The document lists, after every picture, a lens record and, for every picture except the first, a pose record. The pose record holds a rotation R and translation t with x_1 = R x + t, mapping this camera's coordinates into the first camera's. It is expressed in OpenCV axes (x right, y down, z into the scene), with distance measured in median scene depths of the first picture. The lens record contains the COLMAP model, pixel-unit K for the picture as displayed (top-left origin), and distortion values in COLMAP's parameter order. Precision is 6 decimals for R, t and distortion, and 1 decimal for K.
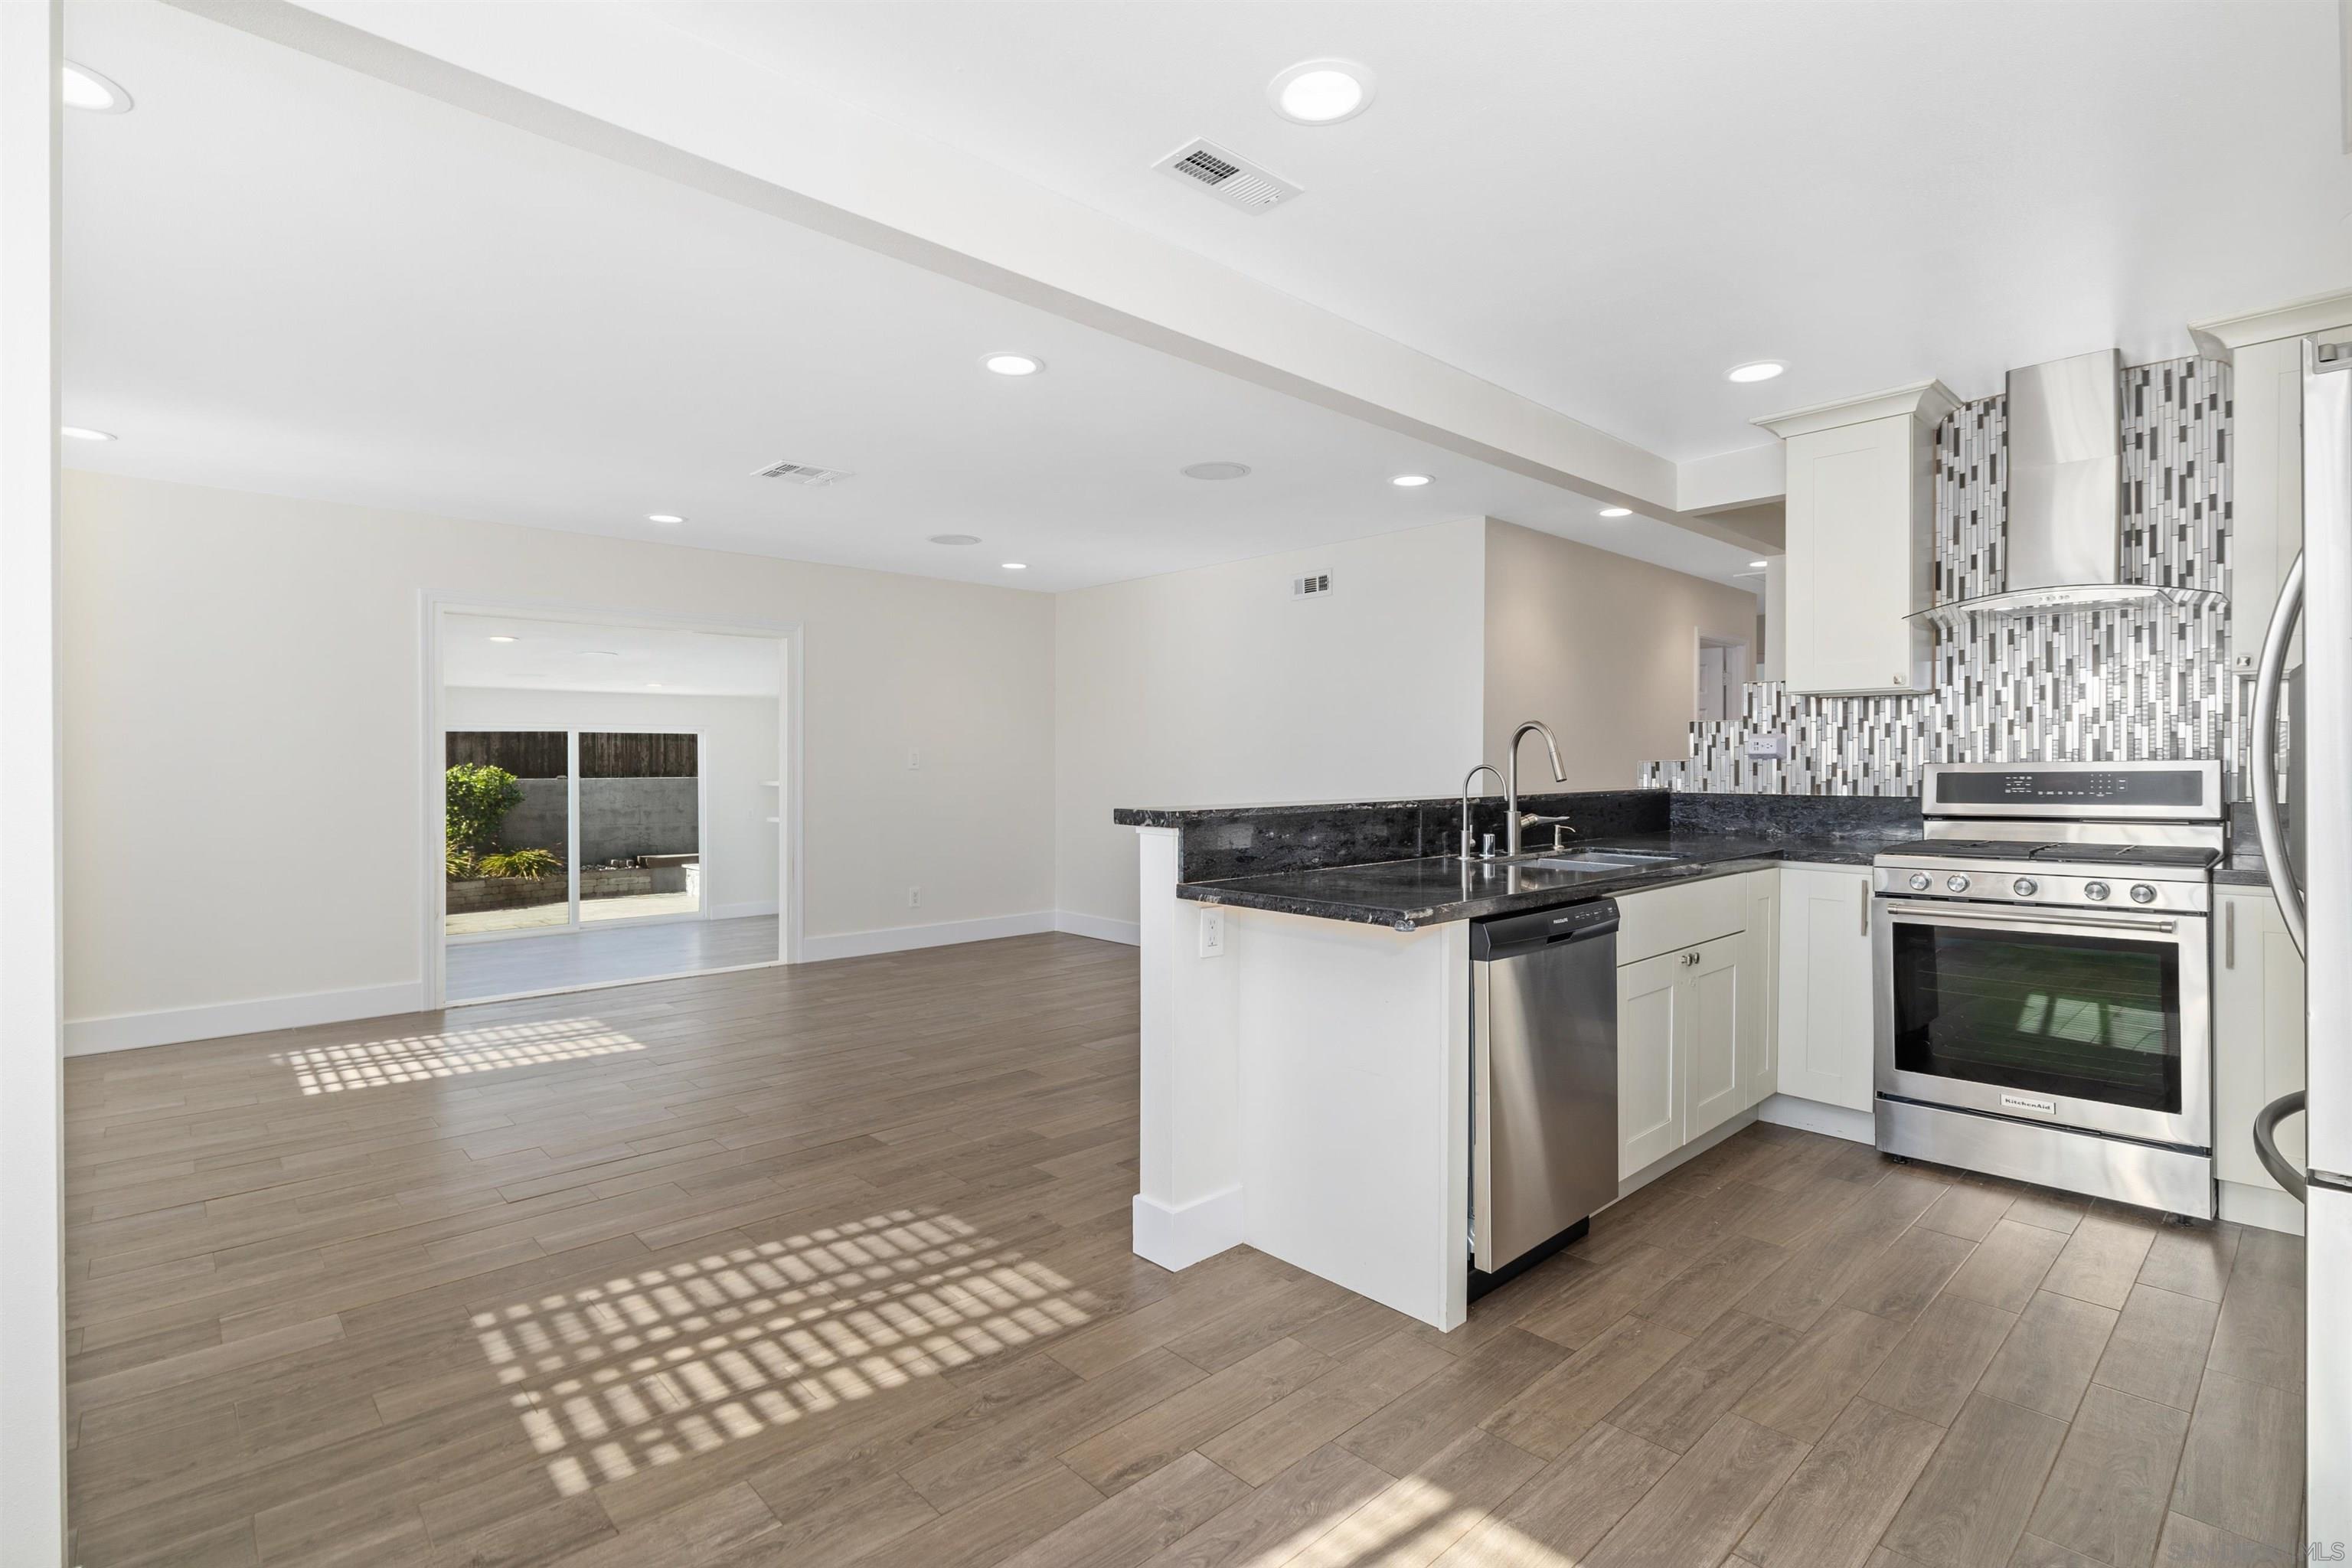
lens RADIAL K [[1123.2, 0, 1195.3], [0, 1123.2, 779.0], [0, 0, 1]] dist [-0.004773, 0.001141]
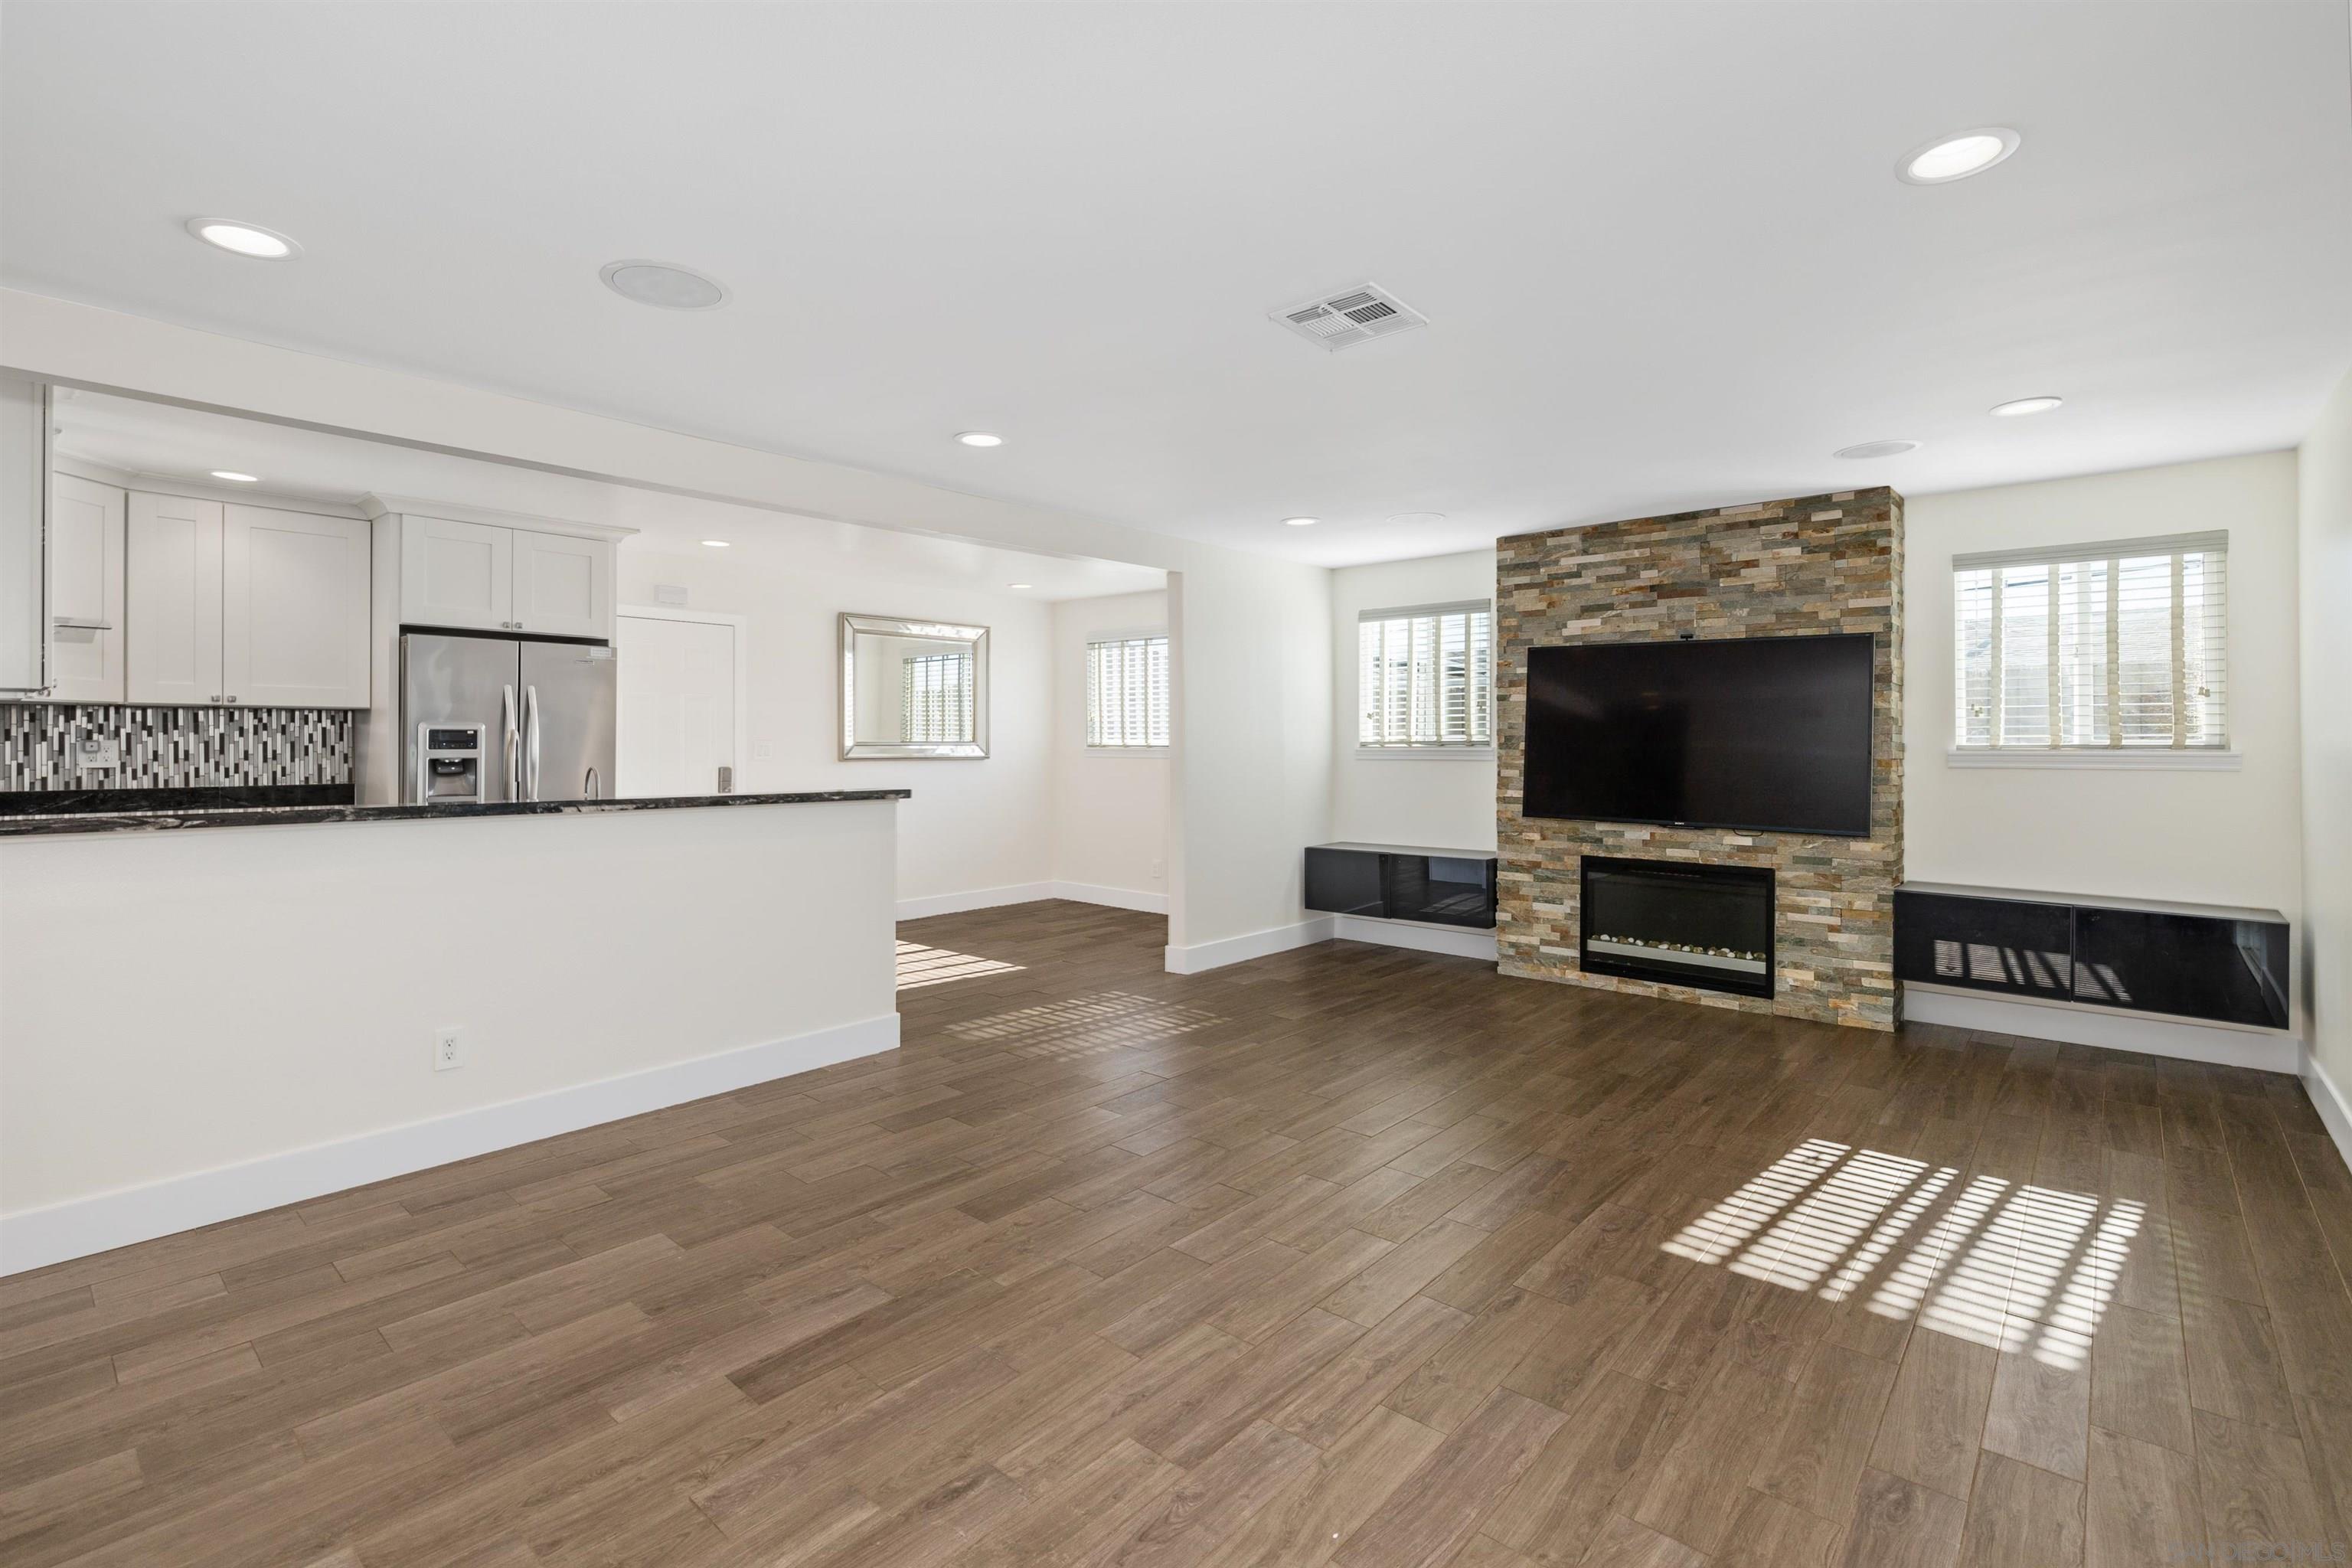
lens RADIAL K [[1064.6, 0, 1187.9], [0, 1064.6, 737.7], [0, 0, 1]] dist [-0.019484, 0.004727]
pose [[-0.995721, -0.002380, -0.092377, -0.235177], [-0.002970, 0.999976, 0.006250, -0.045958], [0.092360, 0.006497, -0.995704, 1.825233]]
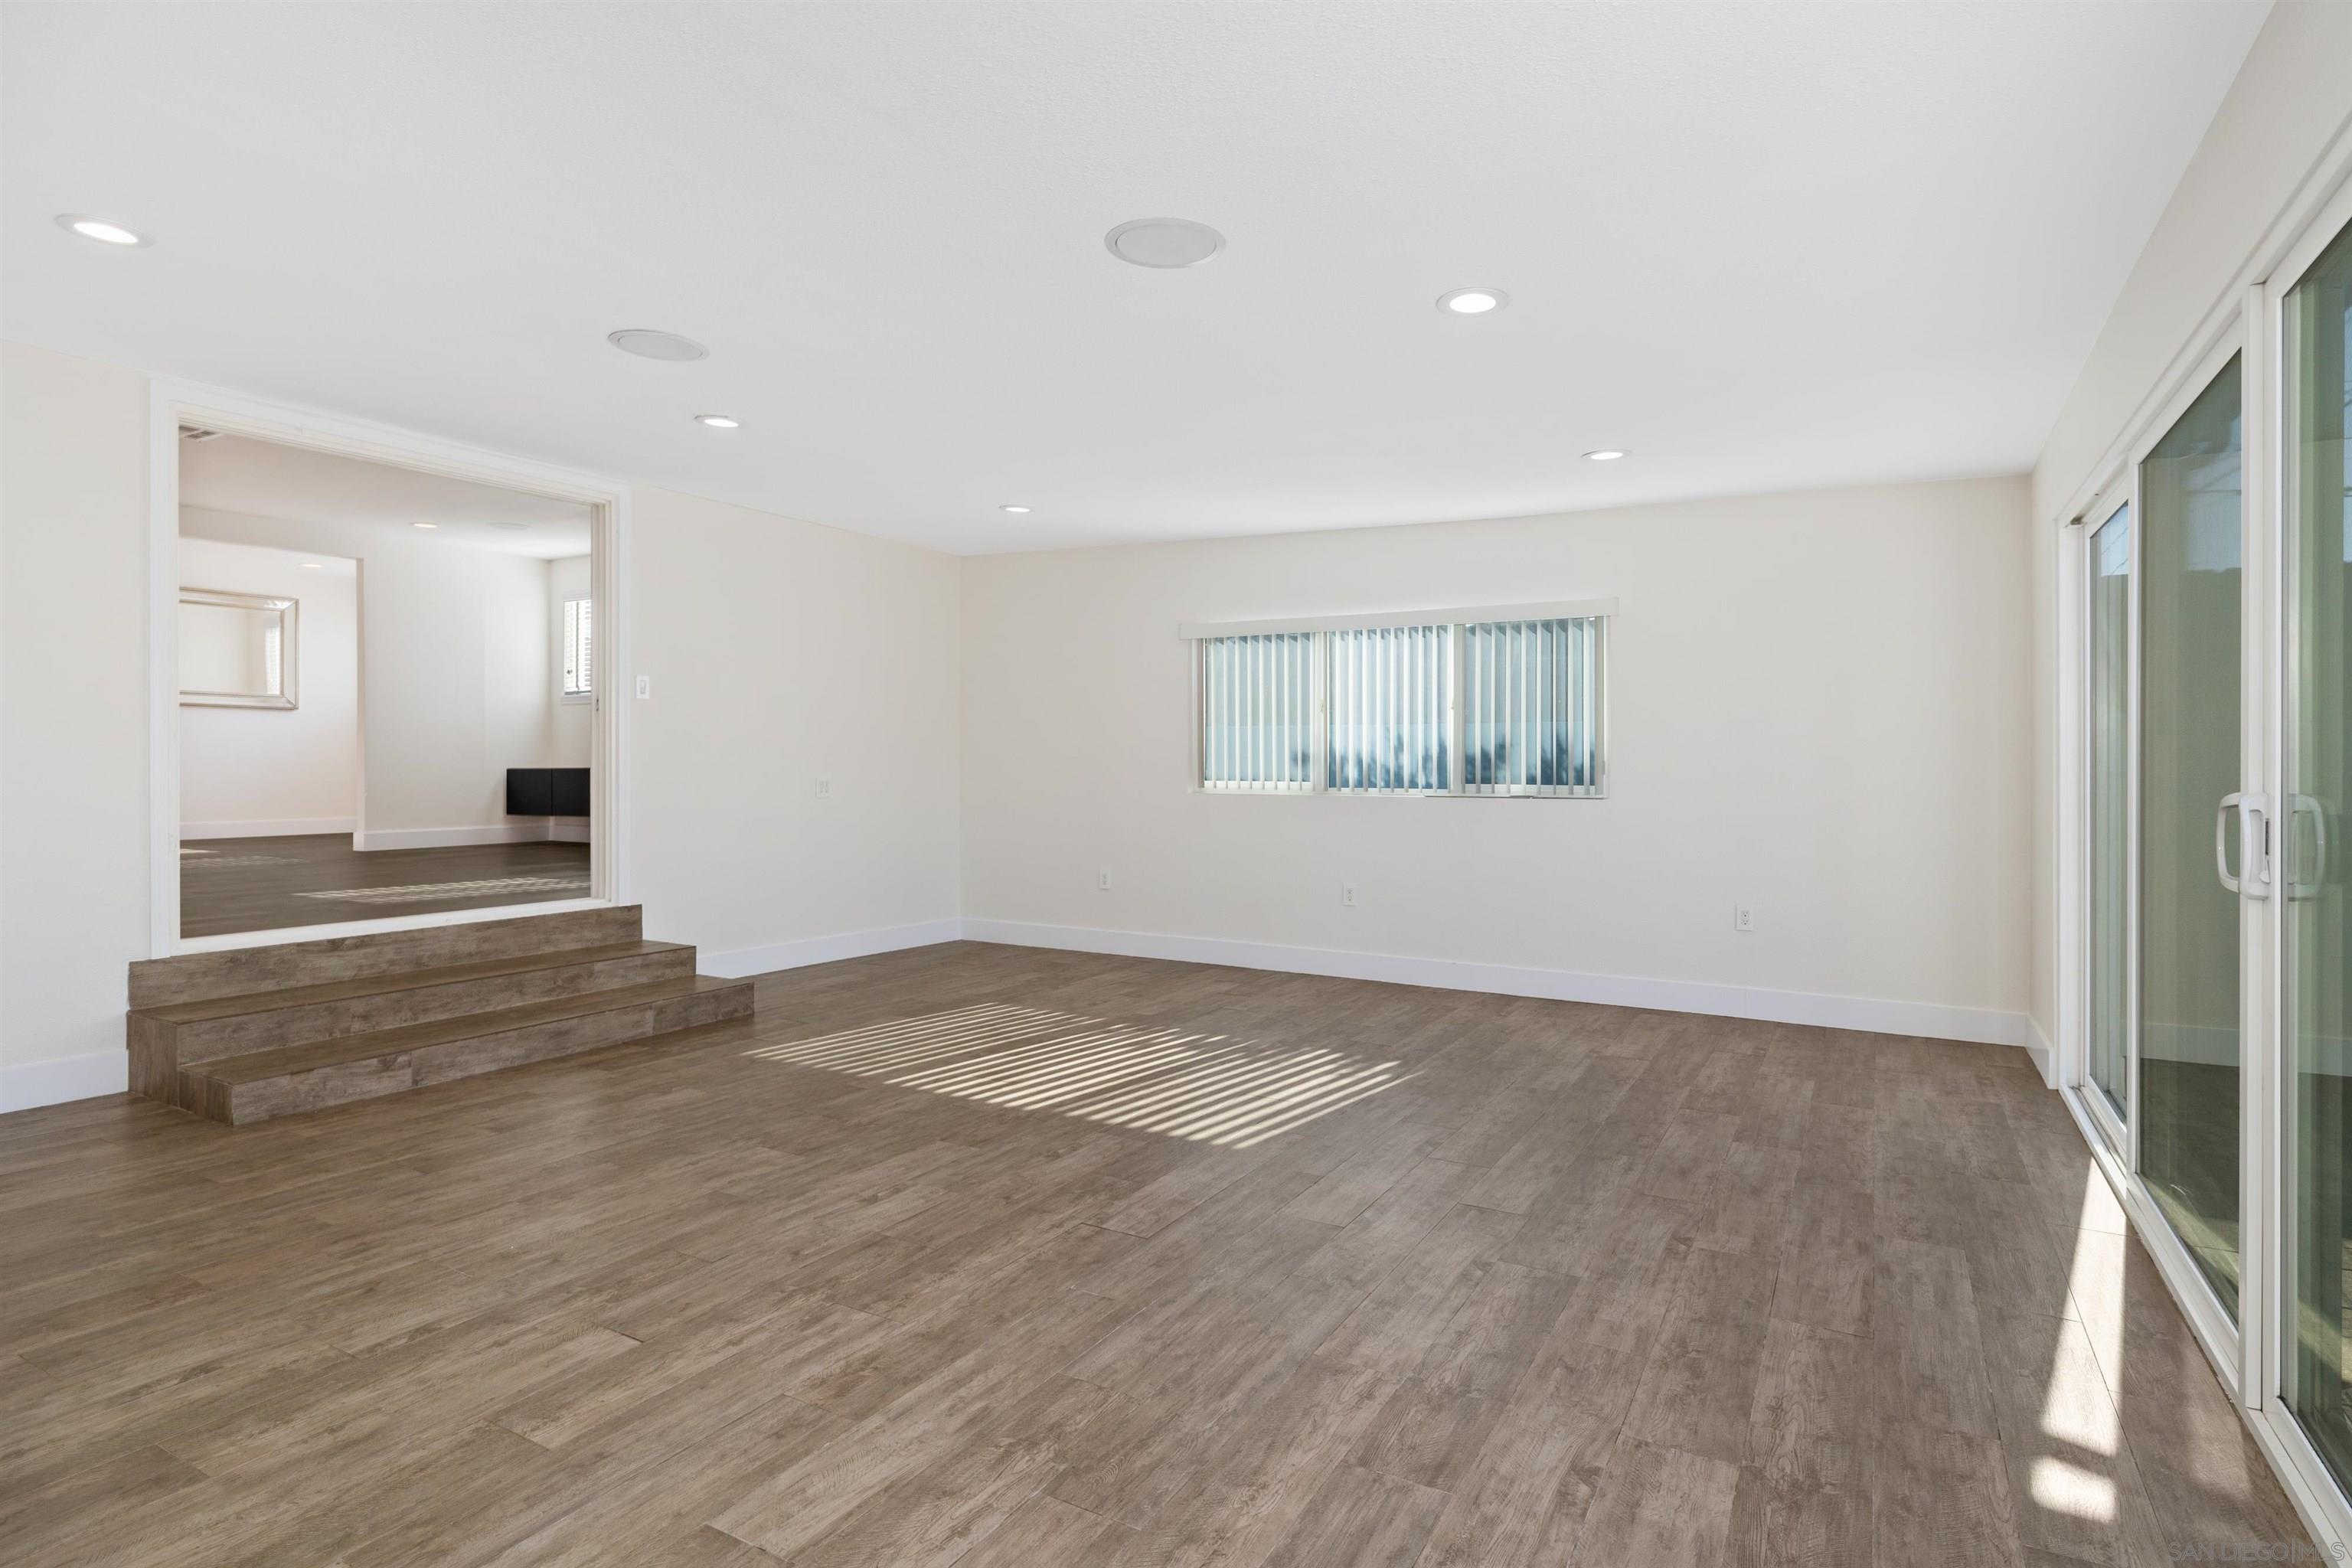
lens RADIAL K [[1190.6, 0, 1180.9], [0, 1190.6, 778.8], [0, 0, 1]] dist [-0.002592, 0.000012]
pose [[-0.956359, -0.001363, -0.292192, -1.144886], [-0.008283, 0.999714, 0.022446, 0.085303], [0.292078, 0.023886, -0.956096, 2.943045]]
